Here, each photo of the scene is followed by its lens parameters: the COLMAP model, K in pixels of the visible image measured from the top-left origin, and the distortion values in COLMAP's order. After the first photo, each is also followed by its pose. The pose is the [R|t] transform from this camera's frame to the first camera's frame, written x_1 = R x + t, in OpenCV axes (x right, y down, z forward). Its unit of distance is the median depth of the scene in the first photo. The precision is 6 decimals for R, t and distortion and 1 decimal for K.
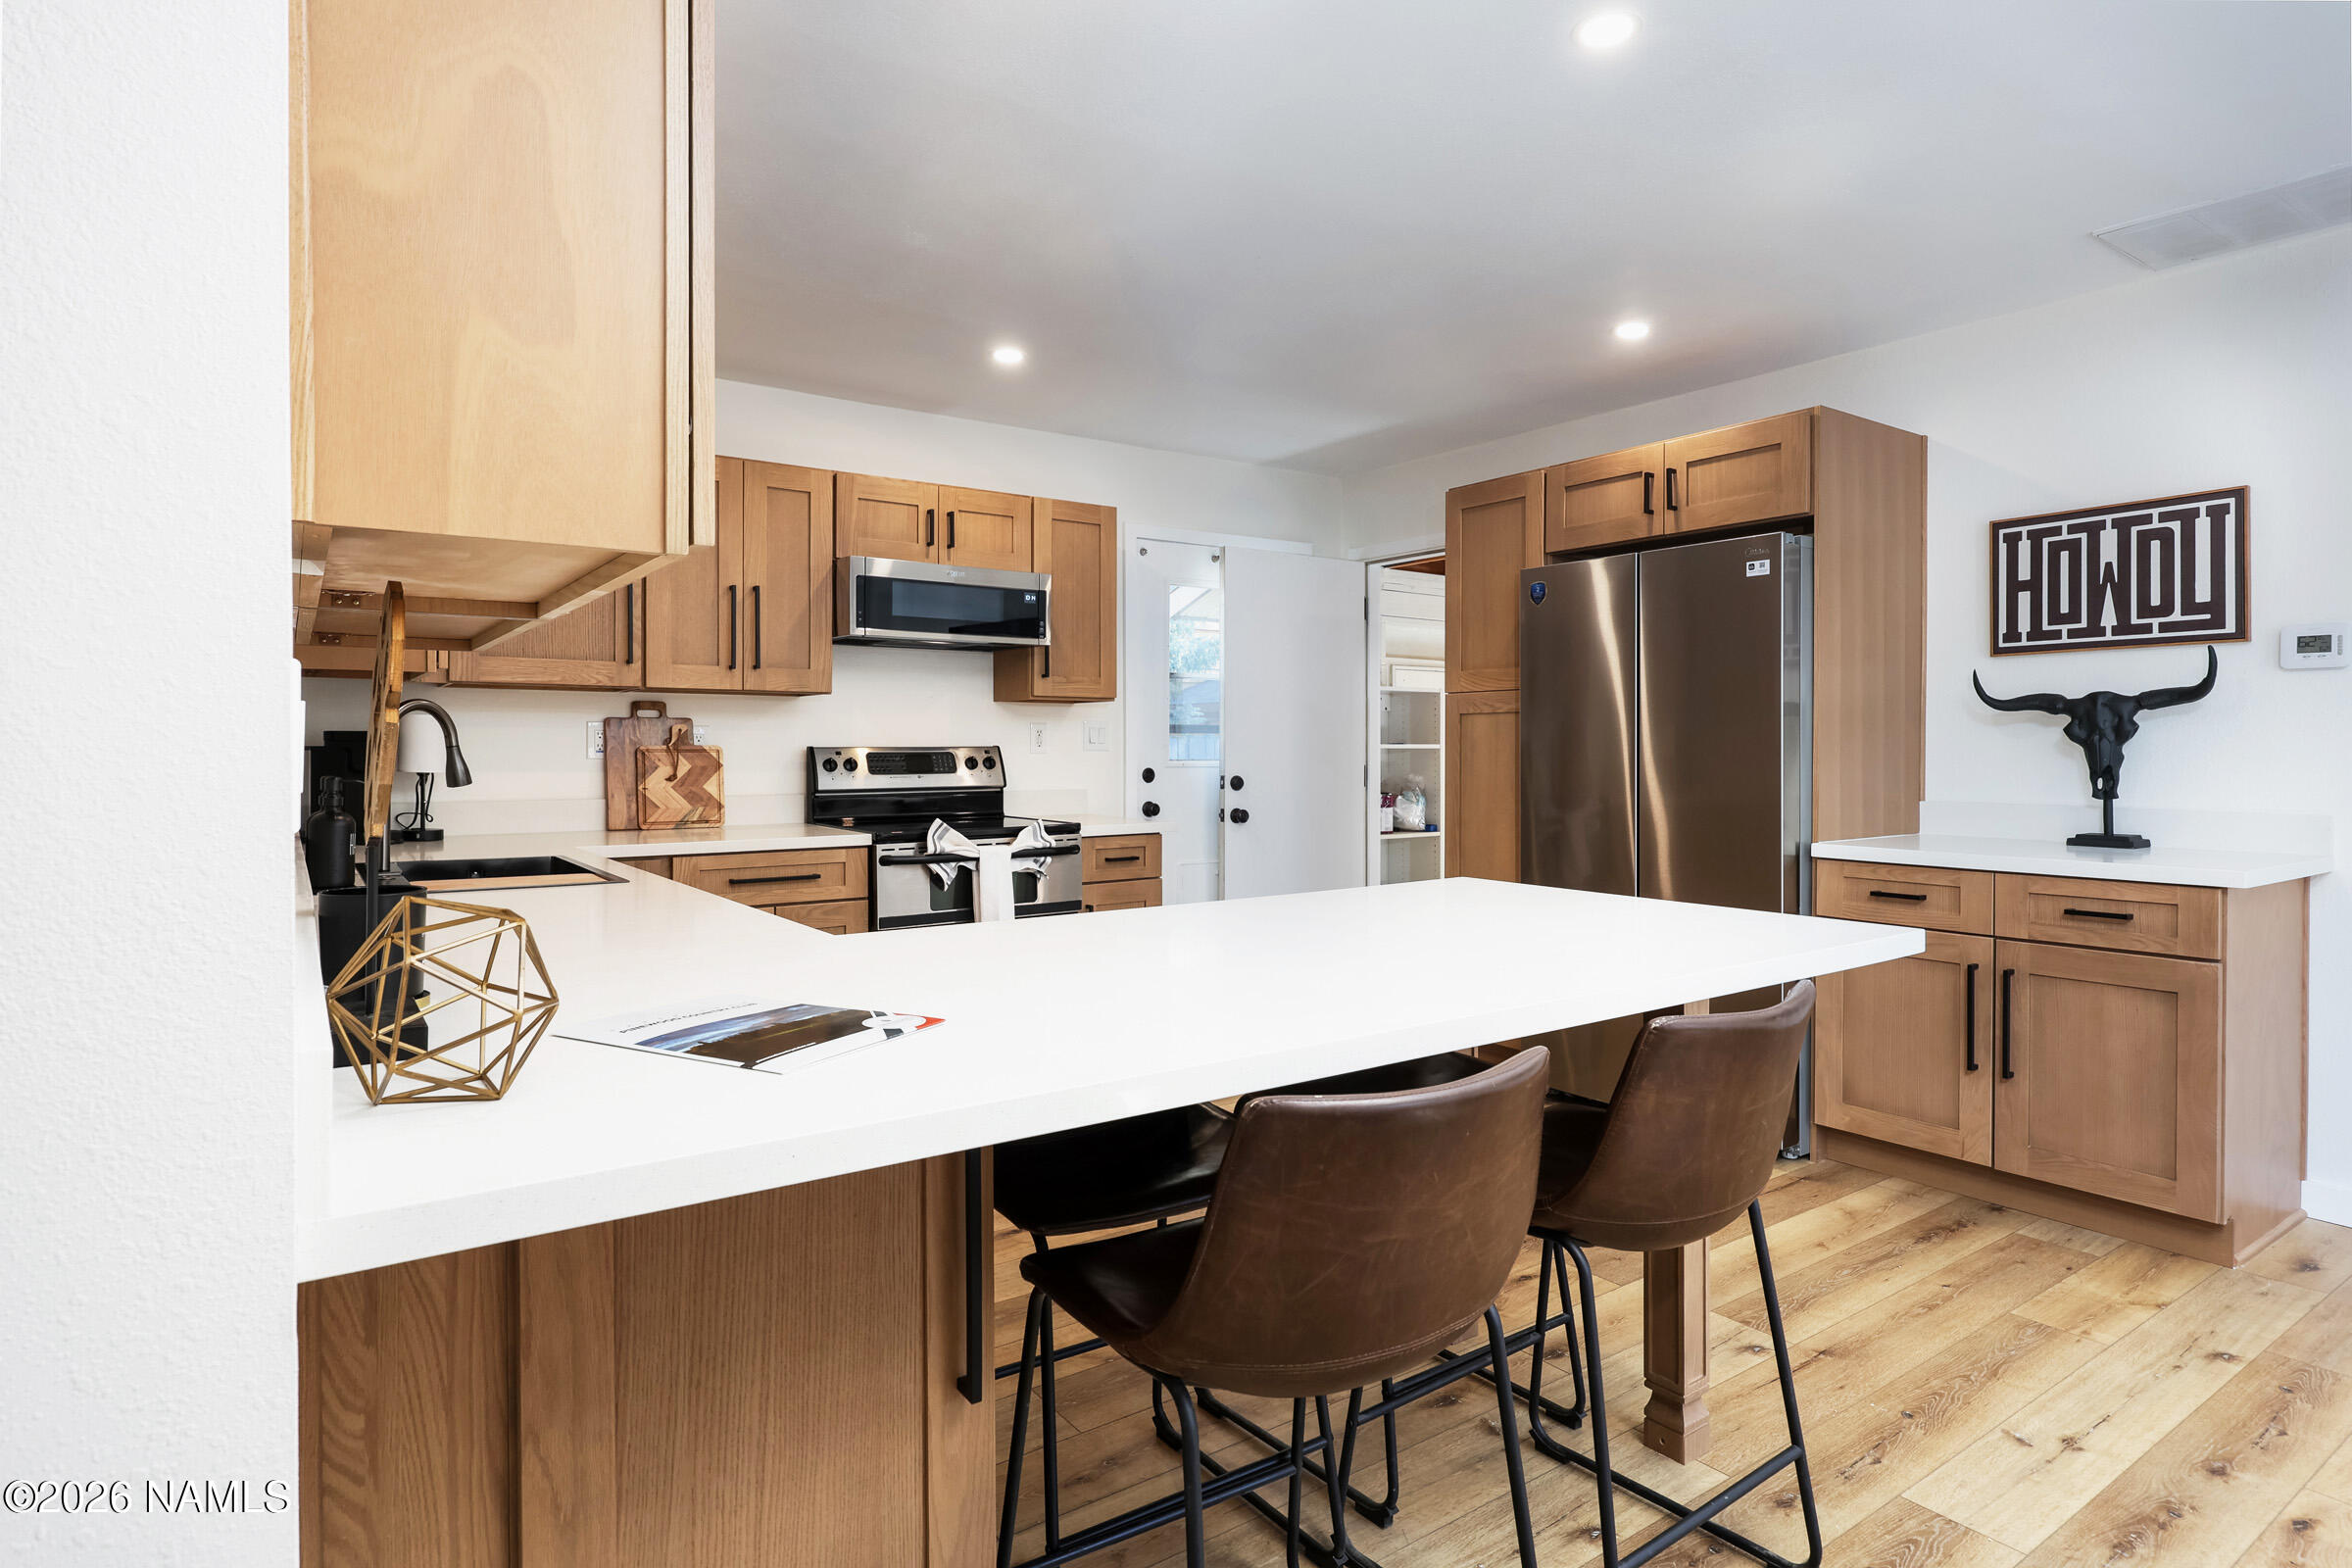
lens RADIAL K [[1245.6, 0, 1152.1], [0, 1245.6, 753.0], [0, 0, 1]] dist [-0.026691, -0.000493]
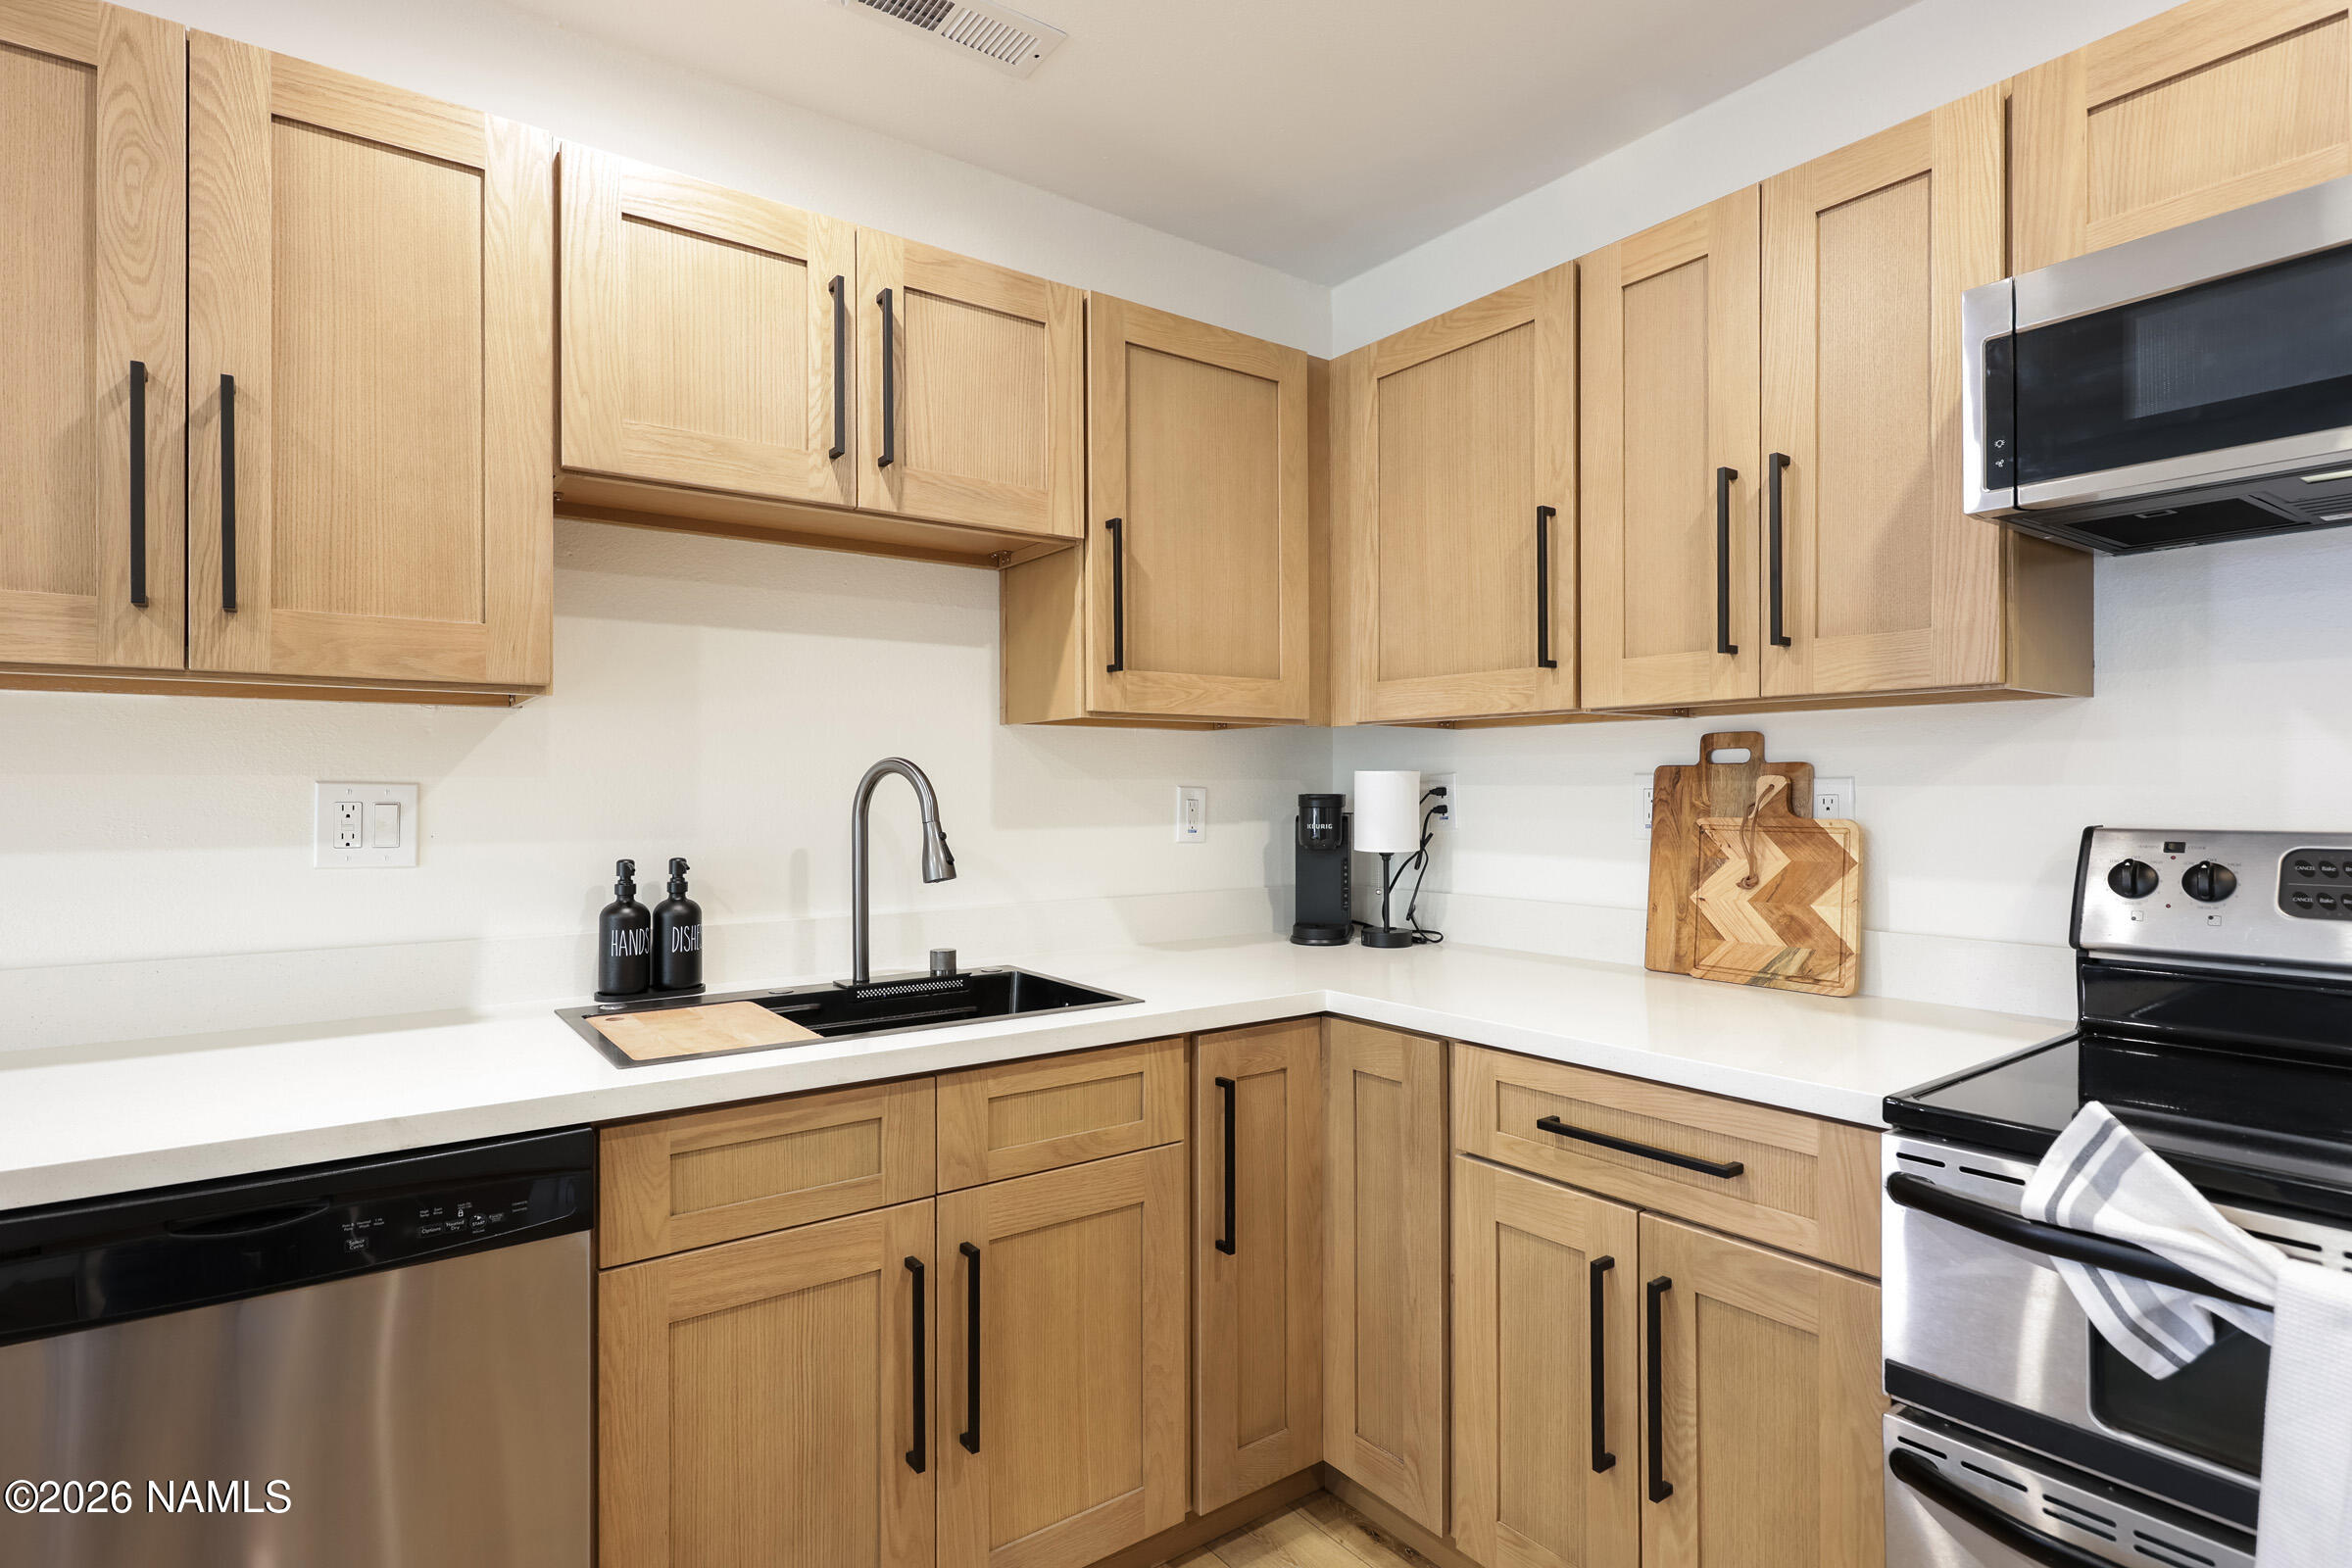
lens RADIAL K [[1184.3, 0, 1173.0], [0, 1184.3, 786.2], [0, 0, 1]] dist [0.002100, -0.000688]
pose [[0.034712, -0.005223, -0.999384, 0.079922], [-0.003120, 0.999981, -0.005335, -0.015104], [0.999392, 0.003303, 0.034695, 0.725669]]
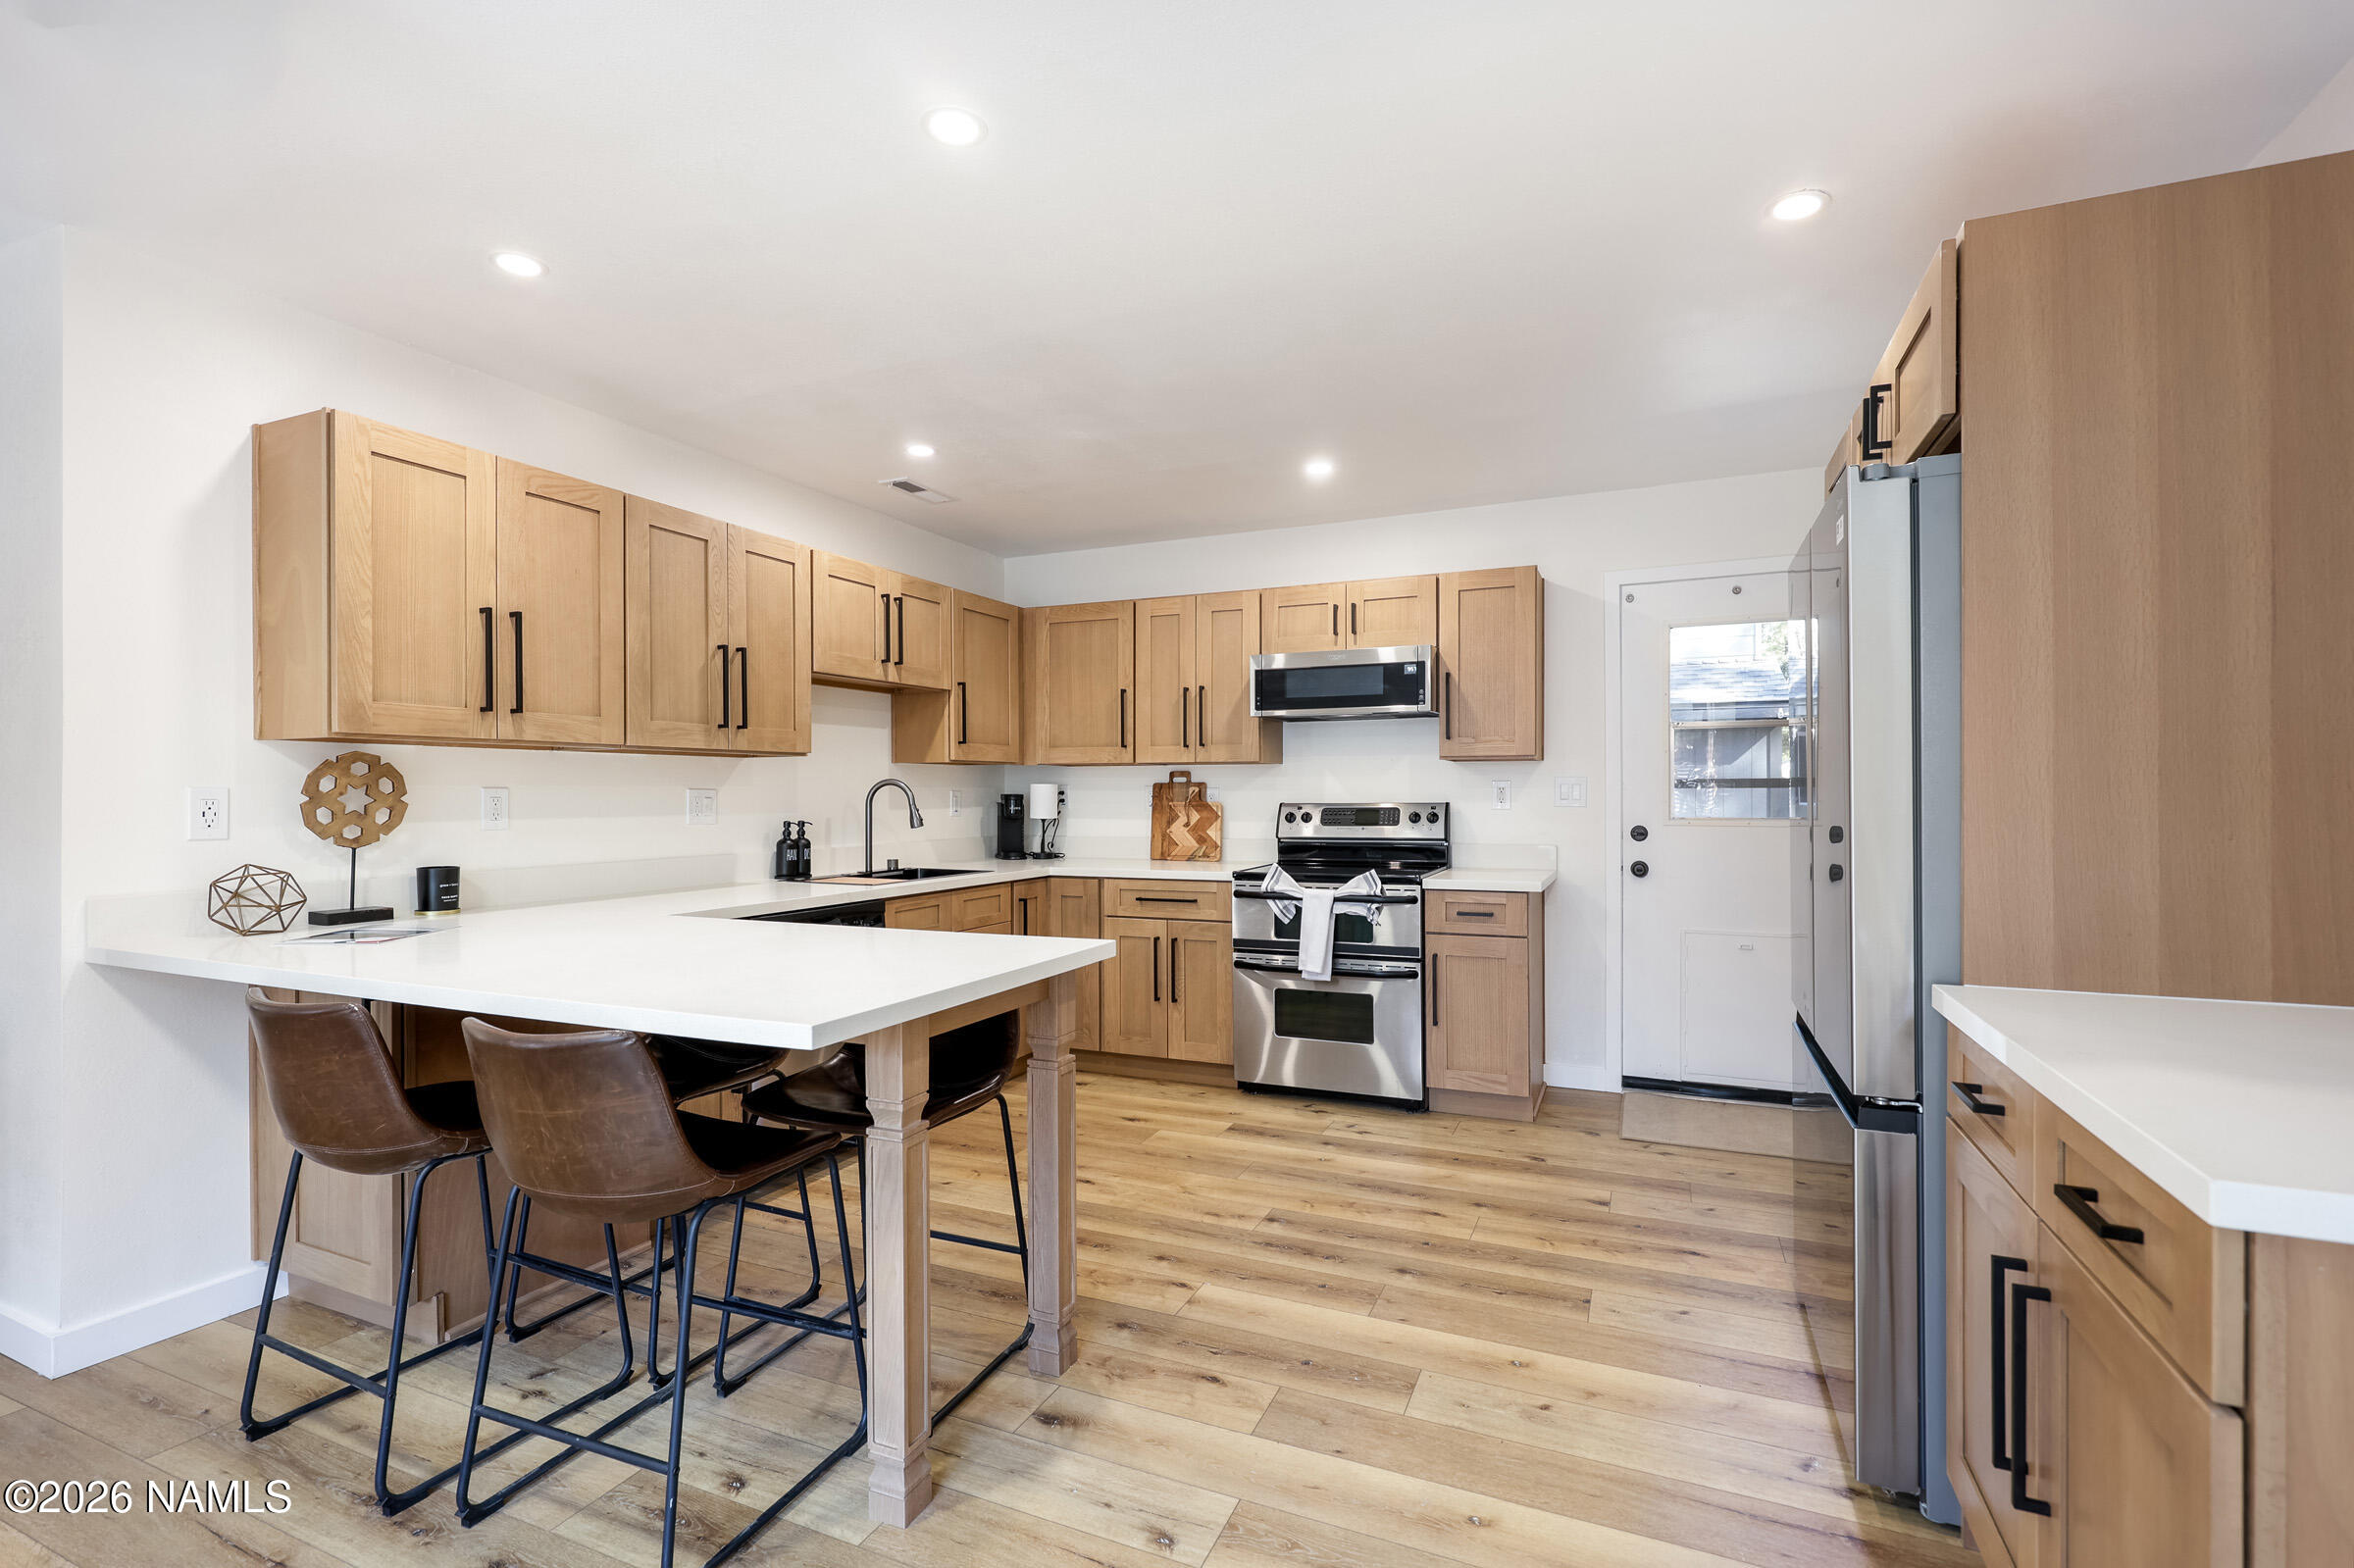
lens RADIAL K [[1030.3, 0, 1168.8], [0, 1030.3, 789.2], [0, 0, 1]] dist [-0.014647, 0.000157]
pose [[0.519069, -0.005631, -0.854714, 0.590957], [-0.001400, 0.999971, -0.007438, -0.011470], [0.854731, 0.005058, 0.519046, 0.356606]]
